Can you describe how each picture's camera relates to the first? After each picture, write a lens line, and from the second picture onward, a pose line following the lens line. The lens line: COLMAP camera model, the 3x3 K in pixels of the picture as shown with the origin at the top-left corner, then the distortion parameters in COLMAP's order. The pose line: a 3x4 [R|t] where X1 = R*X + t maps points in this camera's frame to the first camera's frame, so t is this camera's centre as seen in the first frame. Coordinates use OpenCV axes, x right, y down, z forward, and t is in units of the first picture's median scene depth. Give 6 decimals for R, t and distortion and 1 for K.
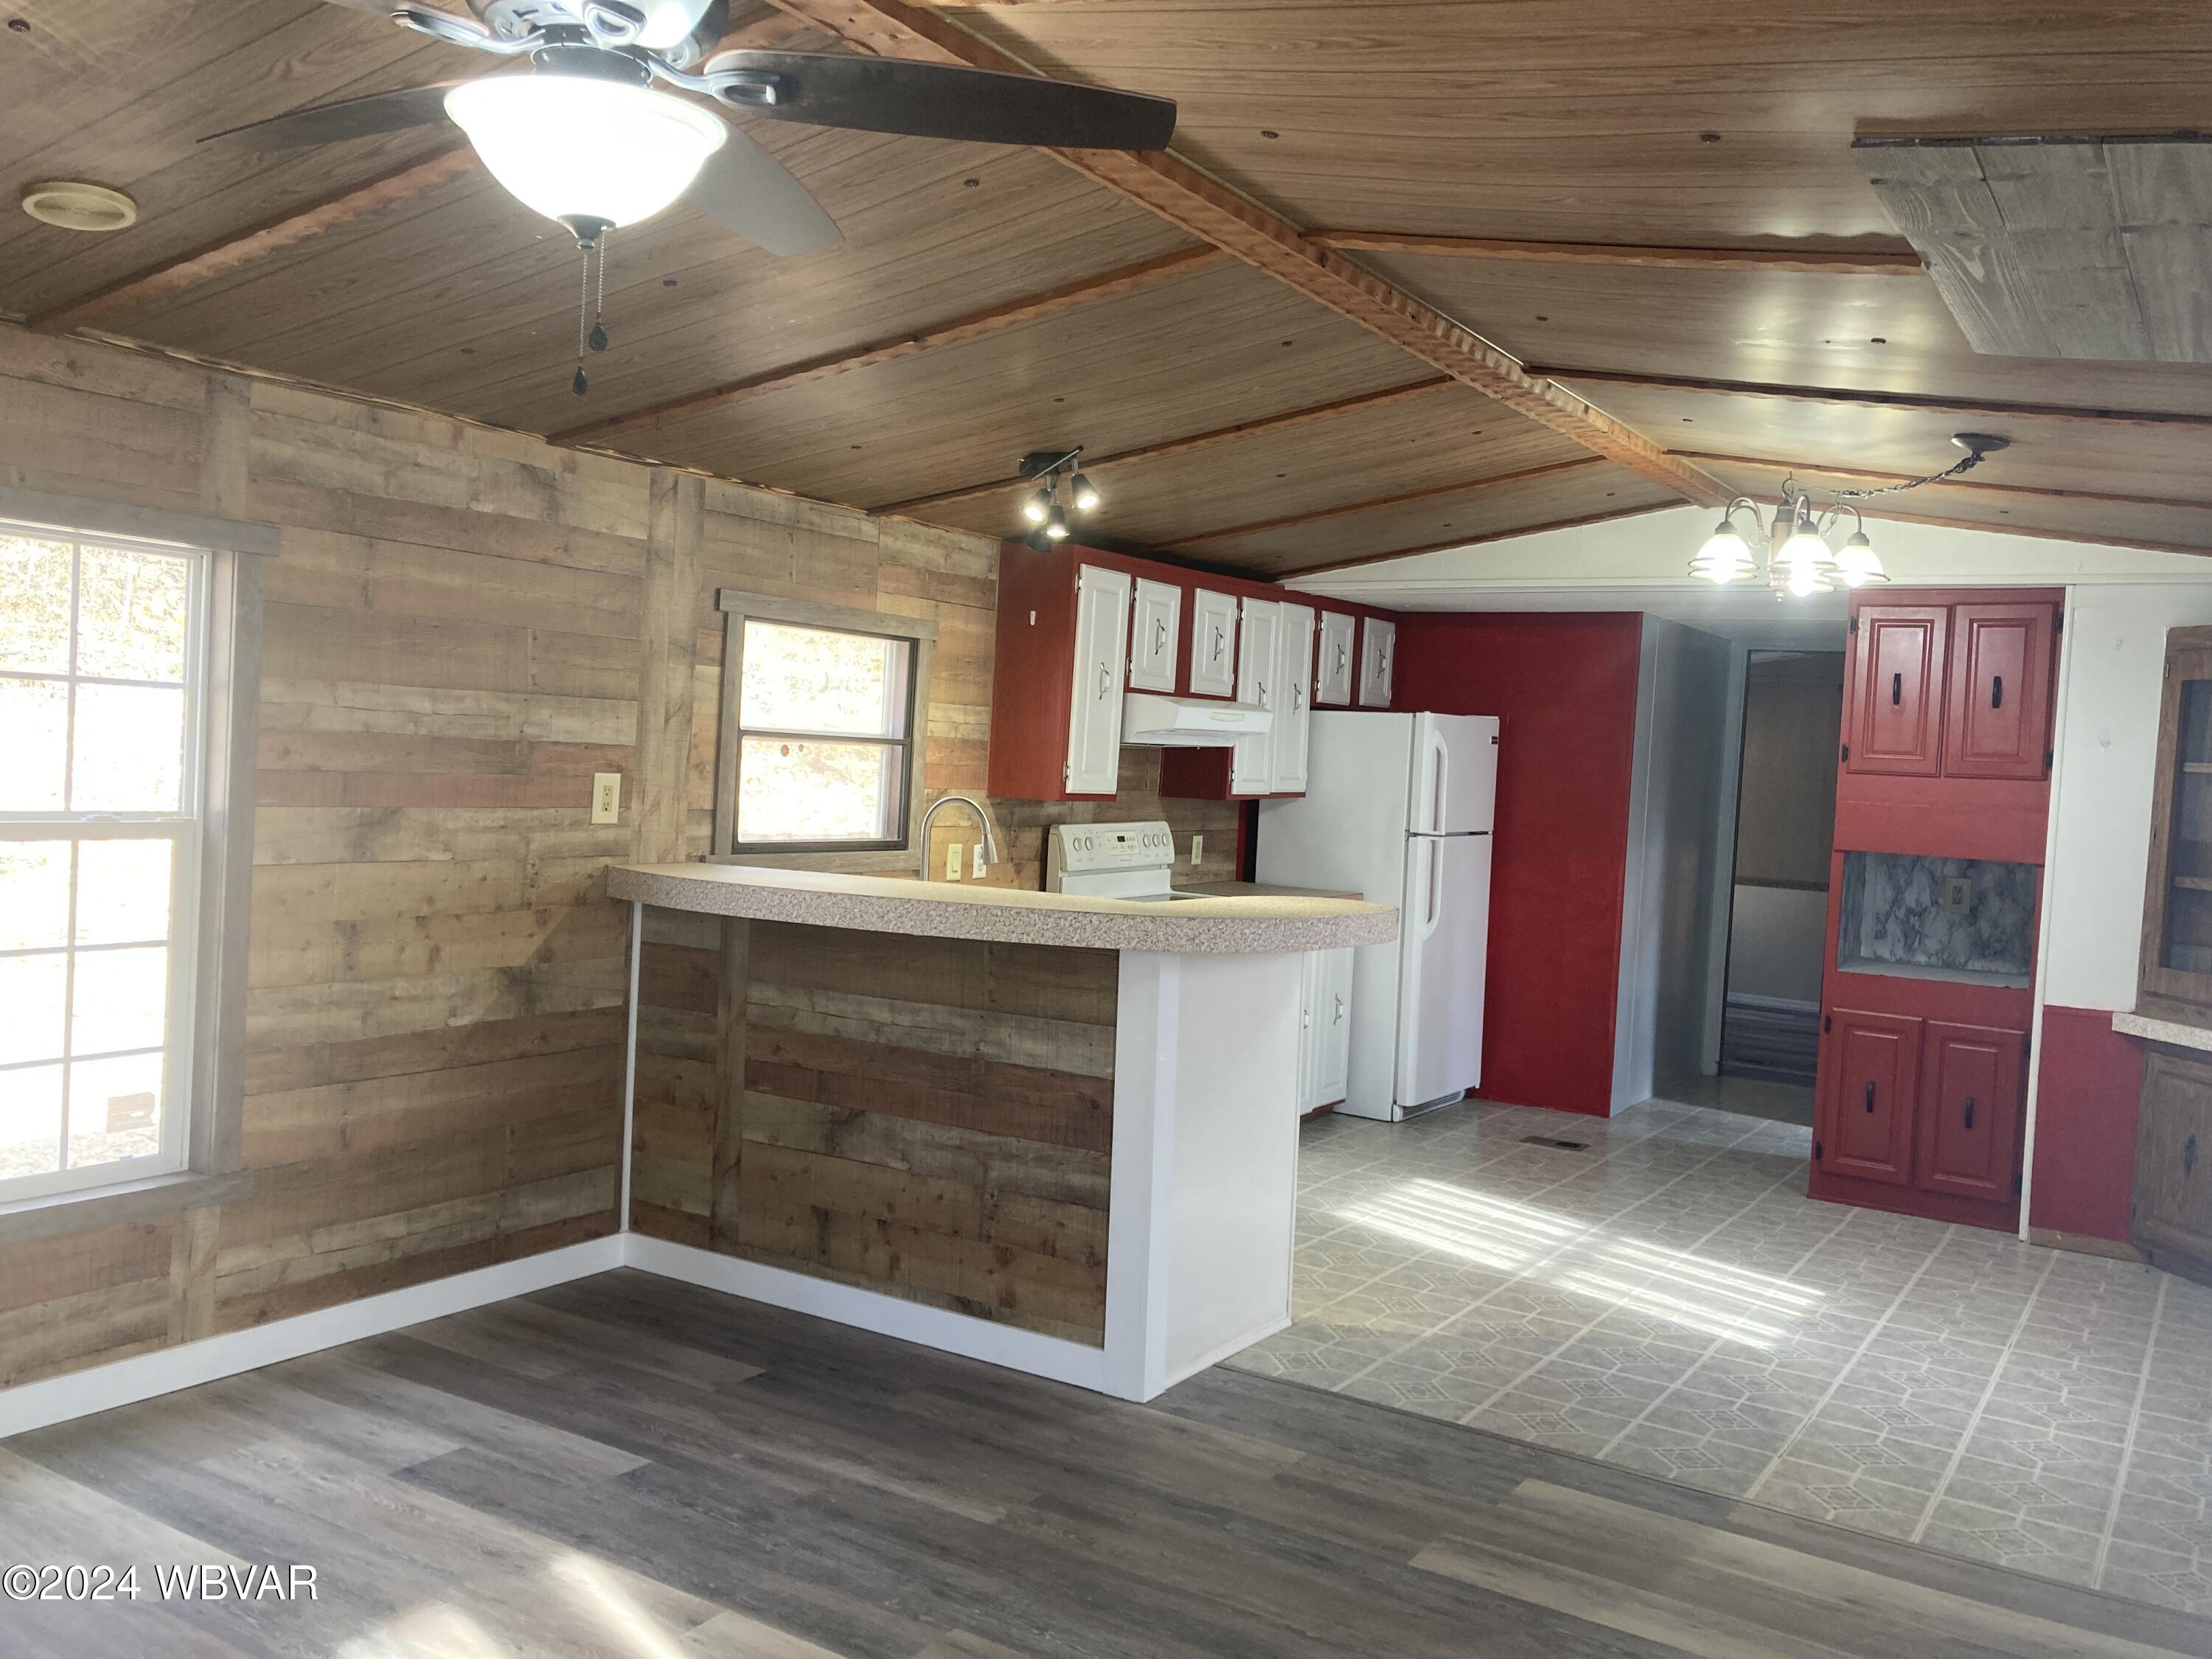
lens RADIAL K [[1817.5, 0, 1093.1], [0, 1817.5, 794.6], [0, 0, 1]] dist [0.048355, -0.063889]
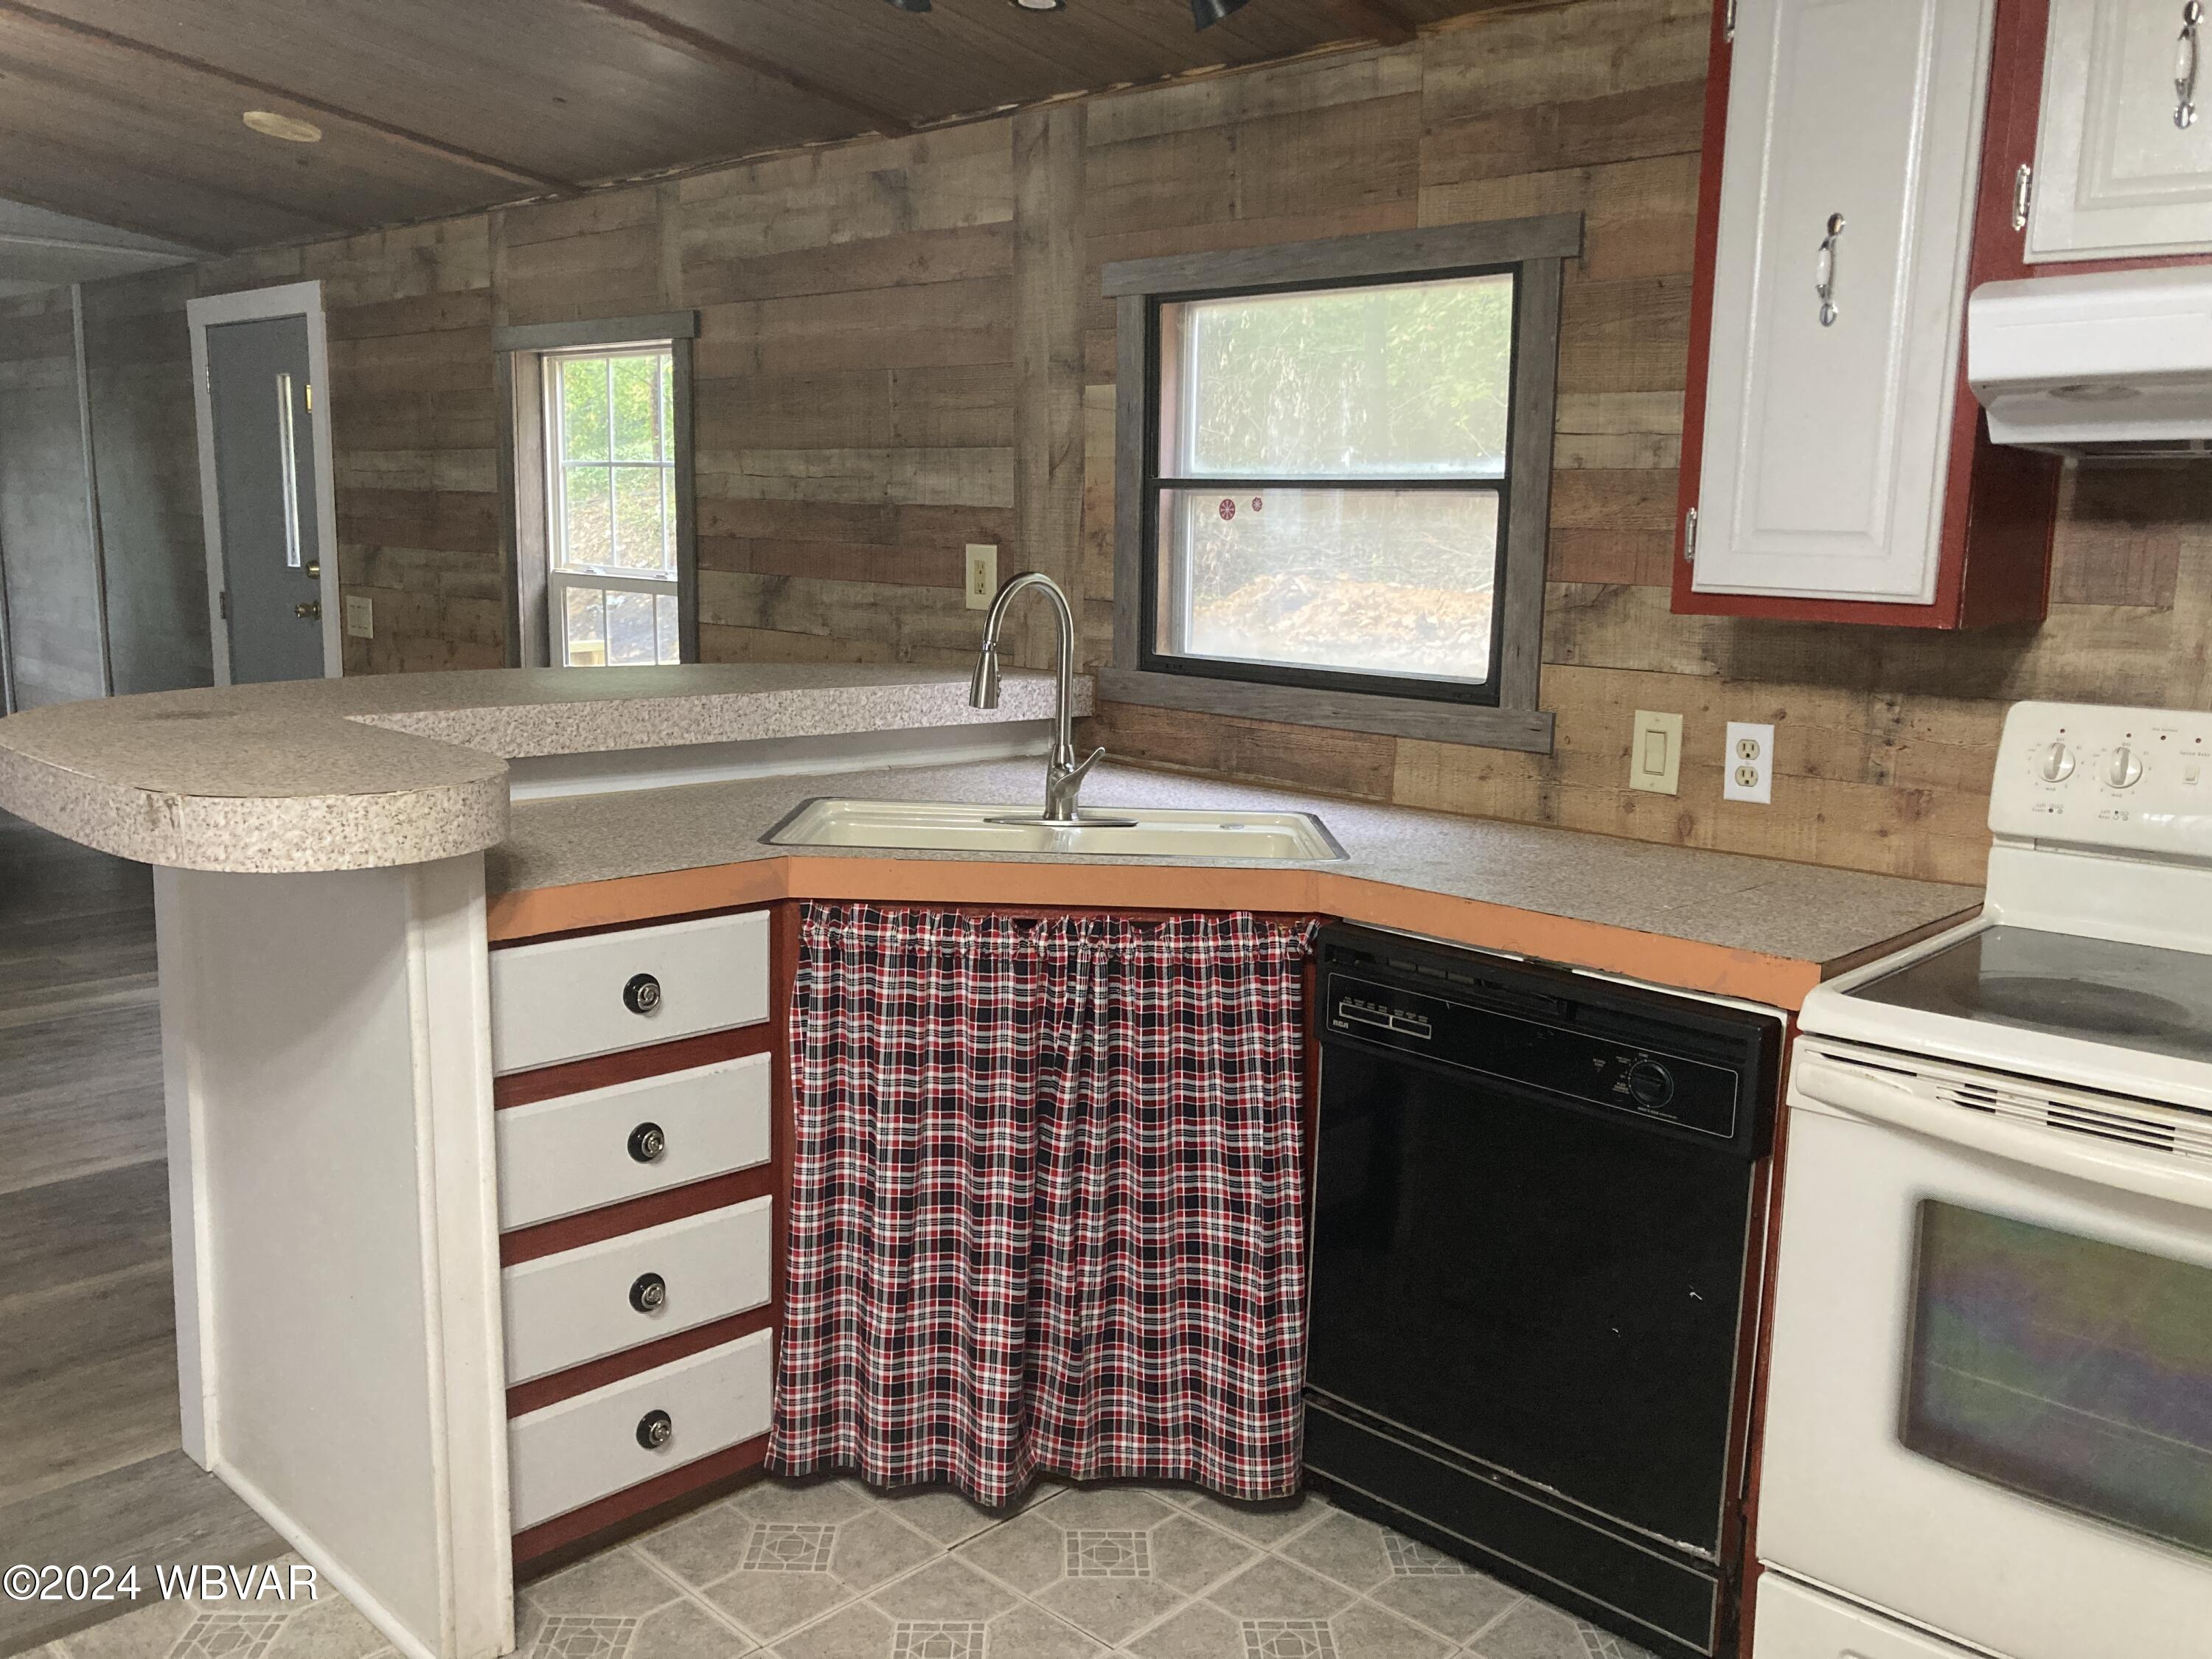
lens RADIAL K [[1817.5, 0, 1094.8], [0, 1817.5, 815.2], [0, 0, 1]] dist [0.048355, -0.063889]
pose [[-0.193182, 0.103890, -0.975647, 0.488721], [-0.054941, 0.991673, 0.116475, 0.009696], [0.979623, 0.076104, -0.185865, 1.190883]]
